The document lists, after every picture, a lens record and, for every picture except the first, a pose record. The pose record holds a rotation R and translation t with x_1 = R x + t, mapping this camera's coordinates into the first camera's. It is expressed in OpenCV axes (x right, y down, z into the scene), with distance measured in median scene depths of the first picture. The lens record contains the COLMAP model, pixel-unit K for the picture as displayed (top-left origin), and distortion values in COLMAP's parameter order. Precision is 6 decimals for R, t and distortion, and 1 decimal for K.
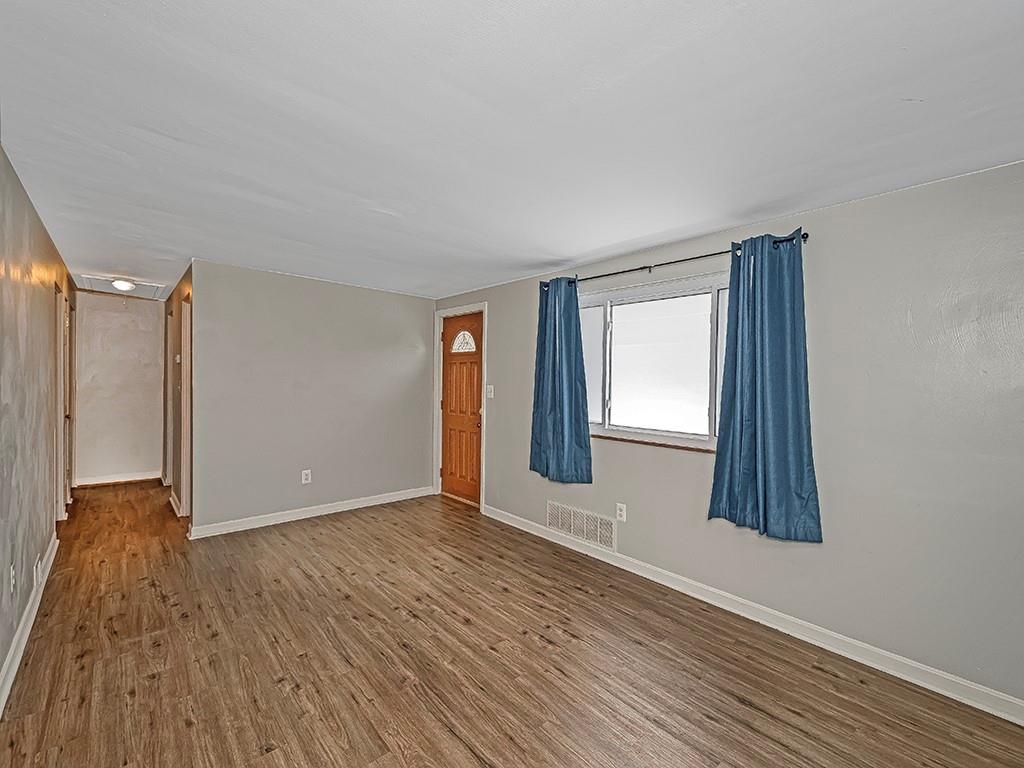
lens RADIAL K [[444.7, 0, 523.7], [0, 444.7, 388.0], [0, 0, 1]] dist [0.004322, -0.000084]
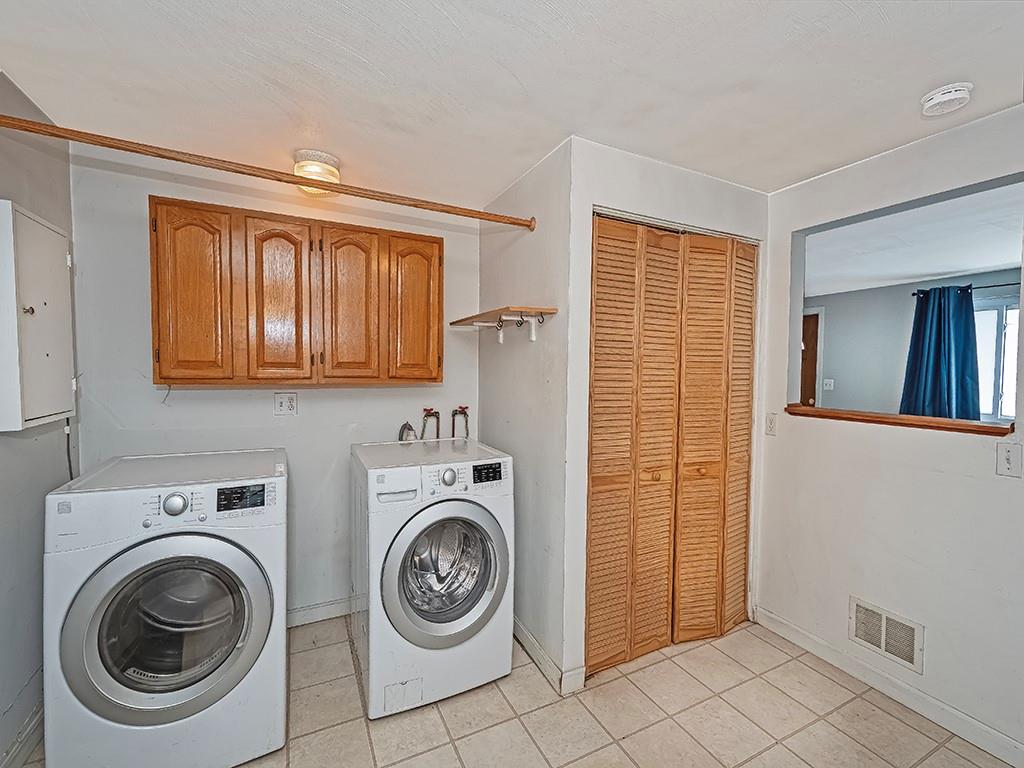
lens RADIAL K [[444.7, 0, 523.7], [0, 444.7, 388.0], [0, 0, 1]] dist [0.004322, -0.000084]
pose [[0.964996, 0.009424, -0.262096, -0.810942], [-0.004190, 0.999781, 0.020522, -0.002433], [0.262232, -0.018705, 0.964824, -0.495955]]
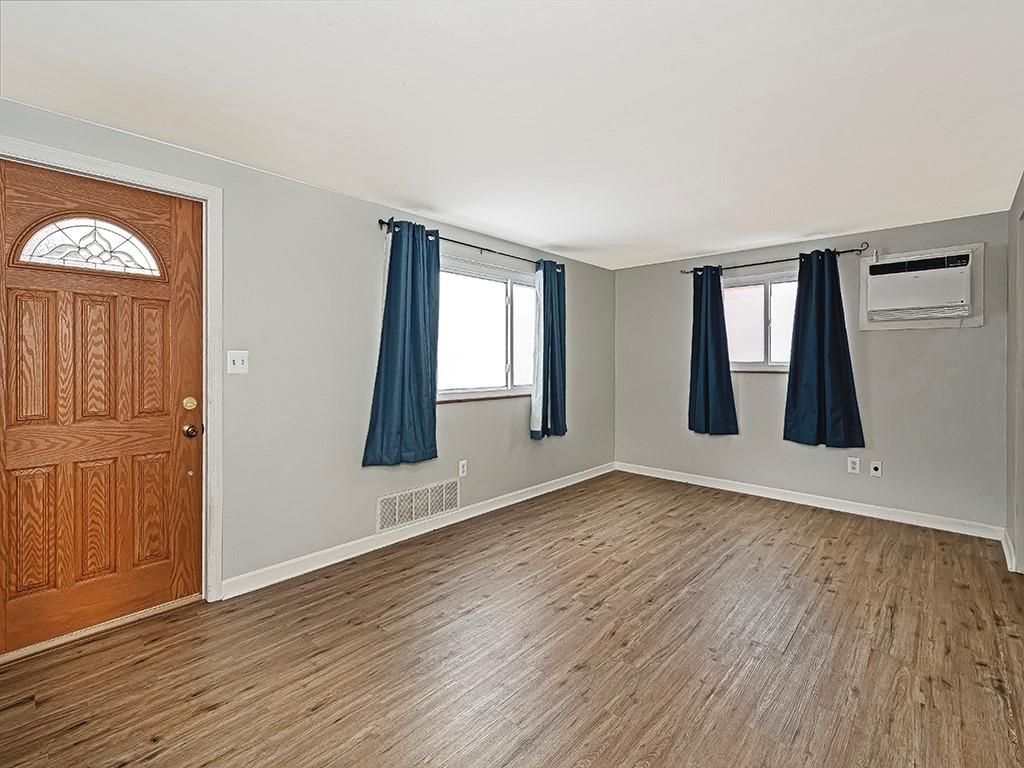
lens RADIAL K [[453.4, 0, 524.4], [0, 453.4, 360.3], [0, 0, 1]] dist [0.003320, -0.000293]
pose [[-0.088171, -0.015372, 0.995987, -0.978737], [0.019116, 0.999671, 0.017121, 0.005248], [-0.995922, 0.020548, -0.087848, 1.057074]]
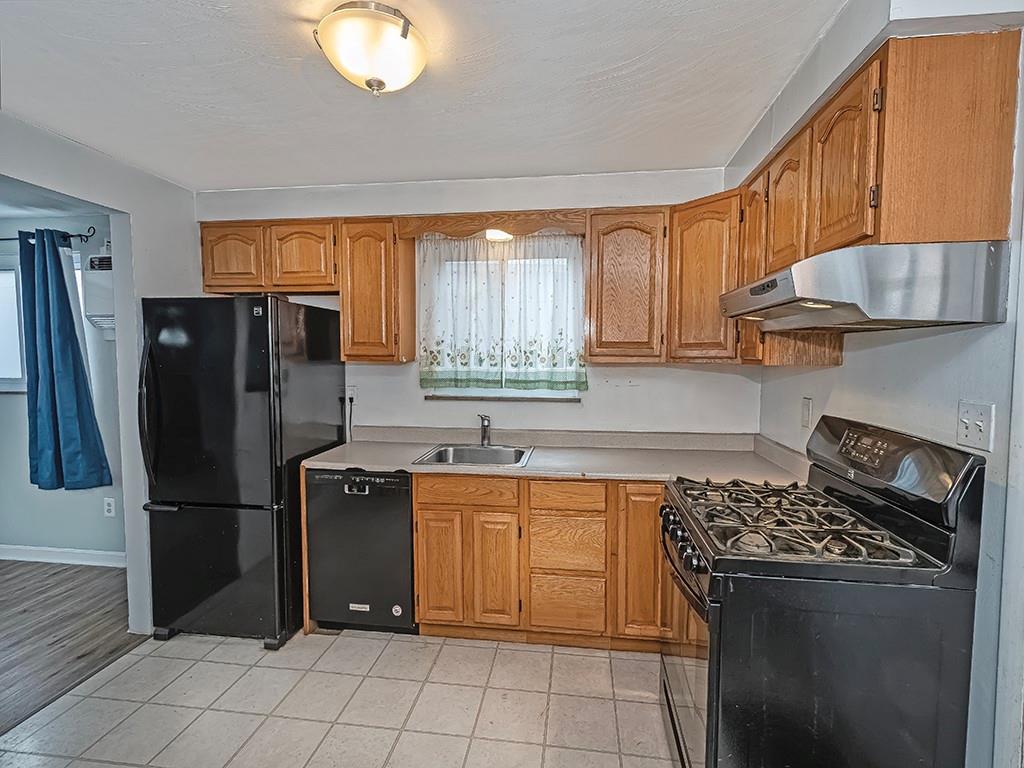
lens RADIAL K [[464.3, 0, 517.8], [0, 464.3, 378.6], [0, 0, 1]] dist [0.009917, -0.000820]
pose [[-0.638768, -0.058928, 0.767140, -1.179949], [0.004781, 0.996739, 0.080546, -0.031698], [-0.769385, 0.055118, -0.636403, -0.025485]]
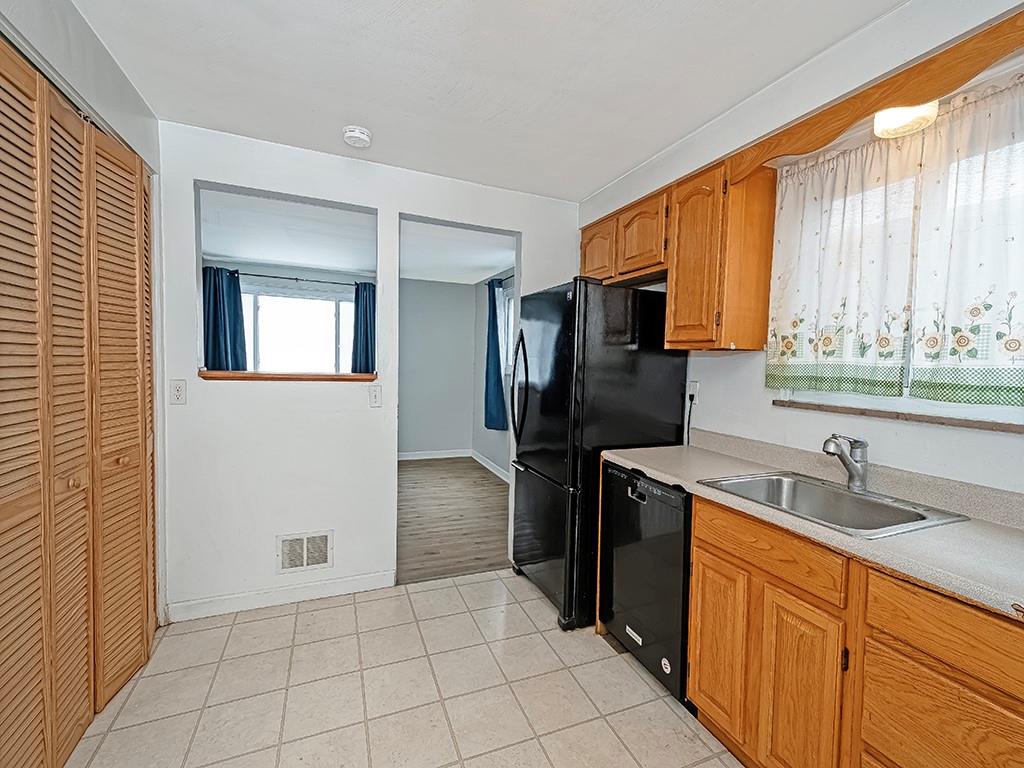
lens RADIAL K [[445.4, 0, 514.3], [0, 445.4, 381.9], [0, 0, 1]] dist [0.008123, -0.000249]
pose [[0.344166, -0.052104, 0.937462, -1.067588], [-0.003662, 0.998377, 0.056834, 0.017942], [-0.938902, -0.022994, 0.343417, -0.352158]]
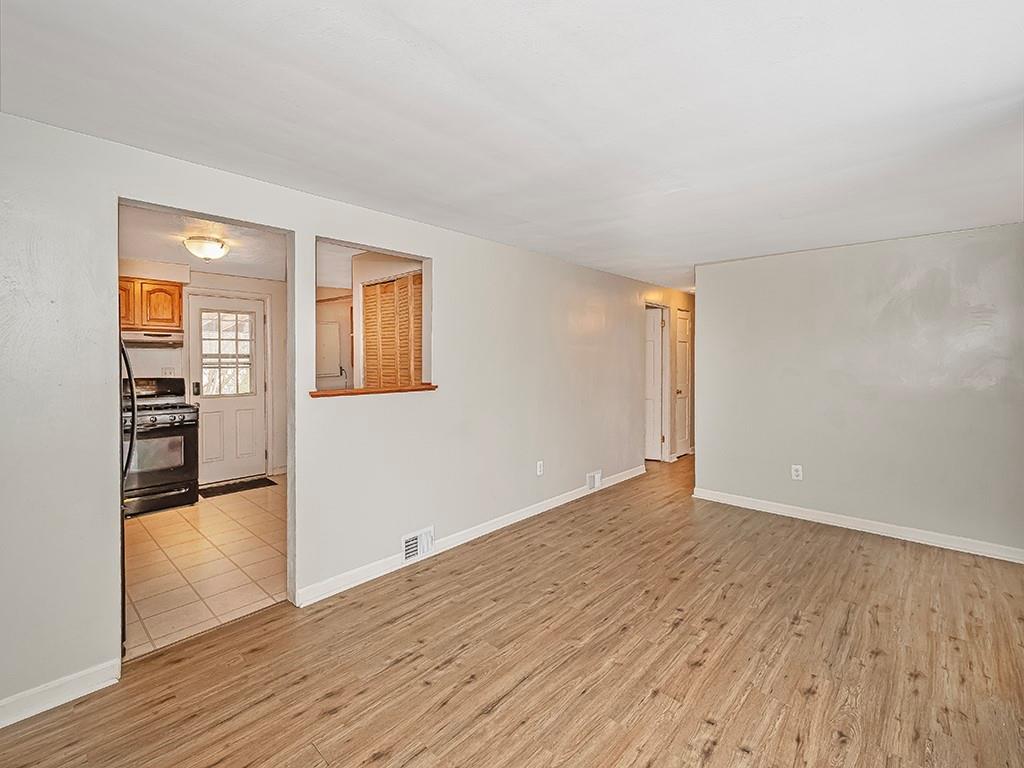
lens RADIAL K [[464.3, 0, 517.8], [0, 464.3, 378.6], [0, 0, 1]] dist [0.009917, -0.000820]
pose [[0.080520, 0.024801, -0.996444, 0.571824], [-0.018994, 0.999547, 0.023343, -0.000785], [0.996572, 0.017047, 0.080955, 0.517513]]
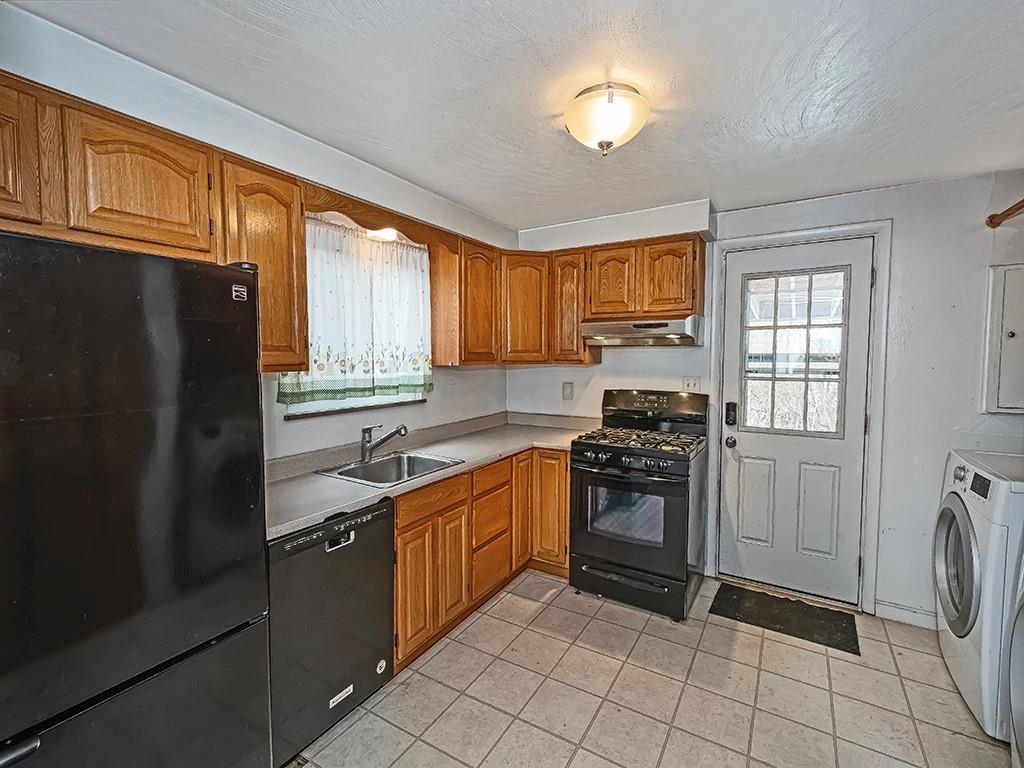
lens RADIAL K [[464.3, 0, 517.8], [0, 464.3, 378.6], [0, 0, 1]] dist [0.009917, -0.000820]
pose [[-0.959417, 0.000560, -0.281991, -0.471711], [-0.020046, 0.997333, 0.070183, -0.036678], [0.281278, 0.072988, -0.956847, 0.309233]]
